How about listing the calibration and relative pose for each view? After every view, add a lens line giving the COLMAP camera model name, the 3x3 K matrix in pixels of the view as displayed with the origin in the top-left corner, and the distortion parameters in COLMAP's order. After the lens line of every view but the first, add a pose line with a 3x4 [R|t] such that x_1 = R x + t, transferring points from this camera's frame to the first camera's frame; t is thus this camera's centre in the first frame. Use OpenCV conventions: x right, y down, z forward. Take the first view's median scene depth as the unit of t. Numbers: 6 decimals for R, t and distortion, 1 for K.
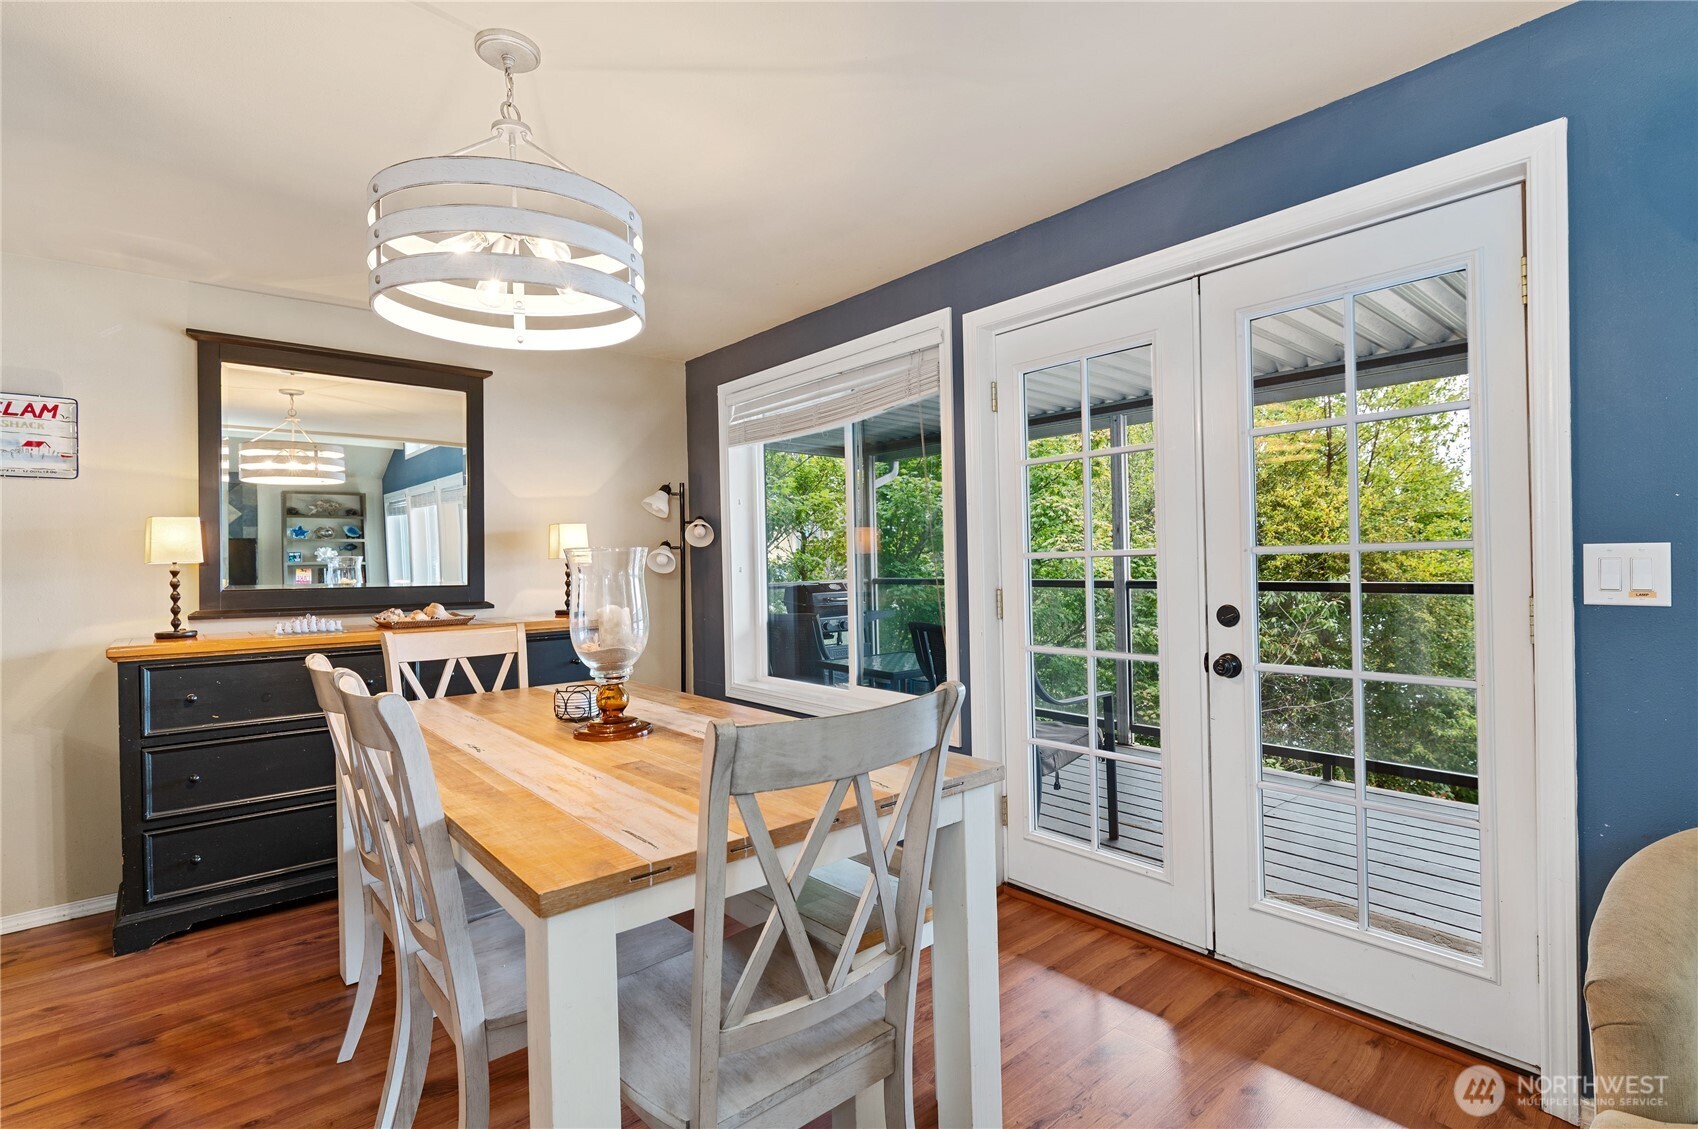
lens RADIAL K [[801.1, 0, 849.0], [0, 801.1, 564.5], [0, 0, 1]] dist [-0.002356, -0.000856]
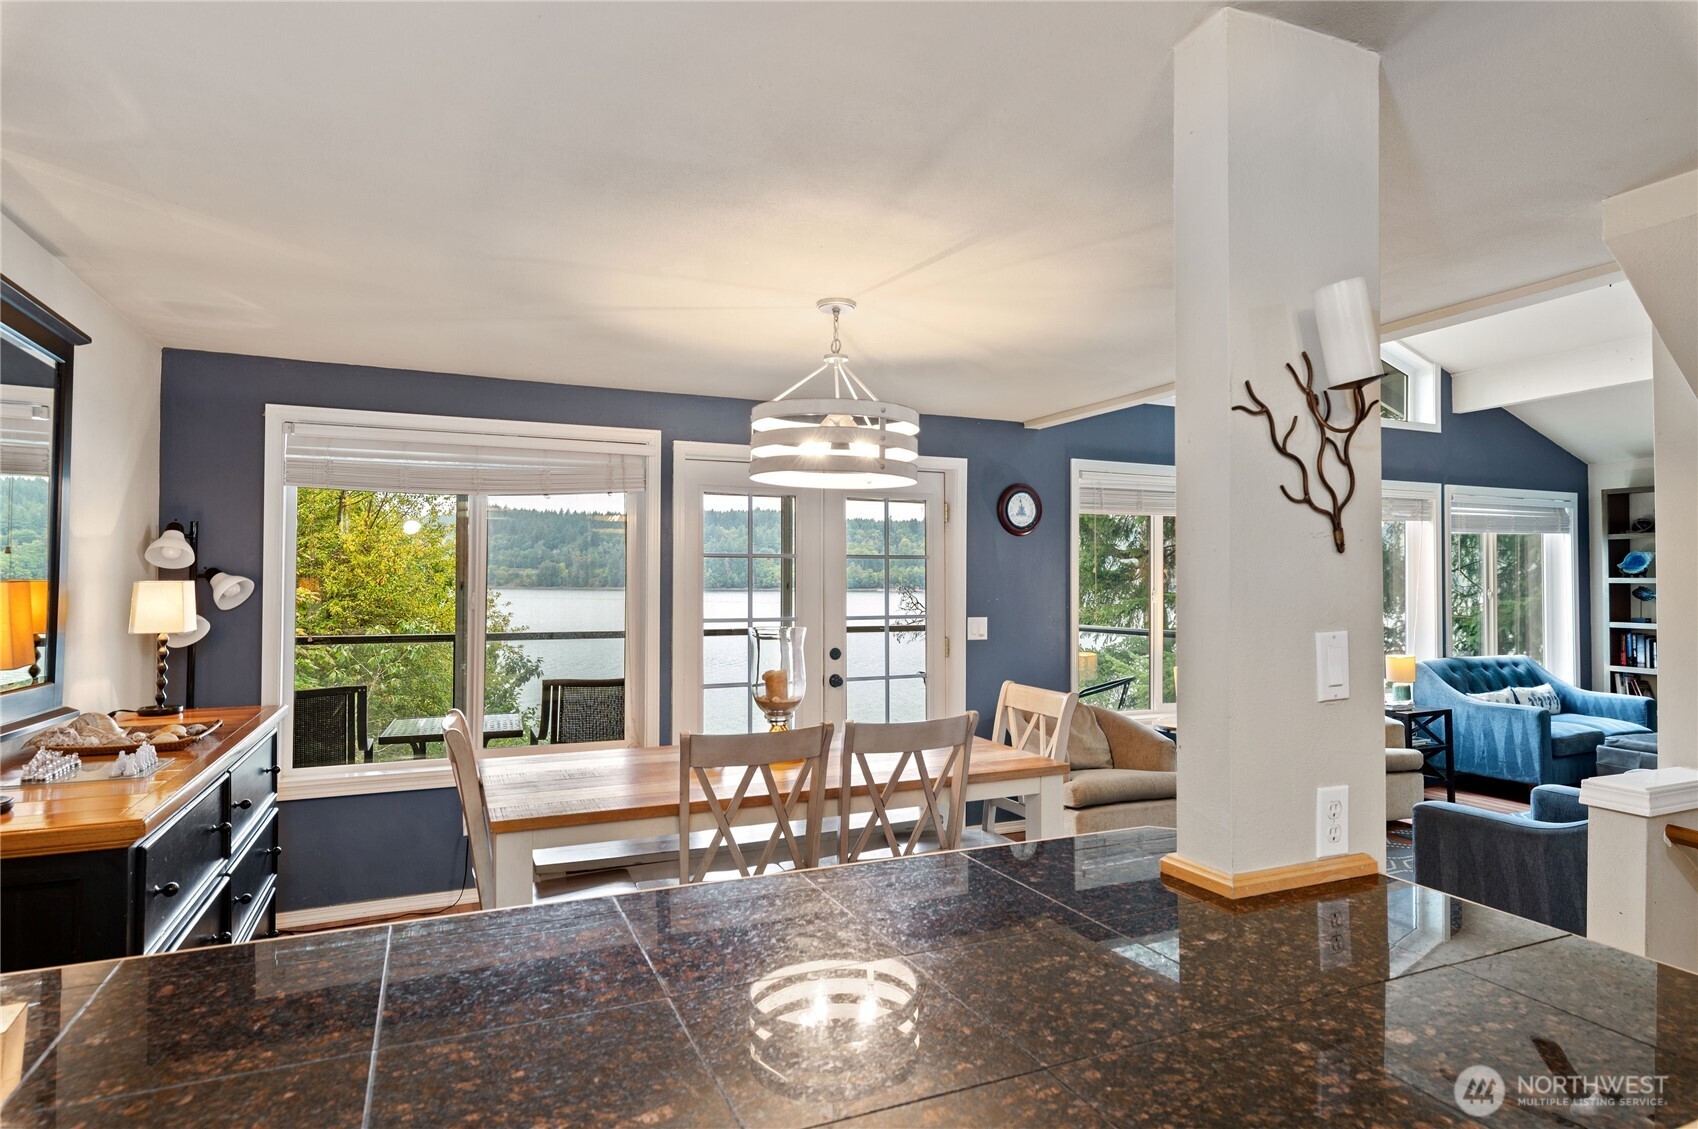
lens RADIAL K [[924.7, 0, 849.0], [0, 924.7, 564.5], [0, 0, 1]] dist [0.014346, 0.000416]
pose [[0.282746, 0.036926, 0.958484, -1.242913], [-0.004006, 0.999295, -0.037316, -0.049220], [-0.959187, 0.006711, 0.282695, 0.284486]]
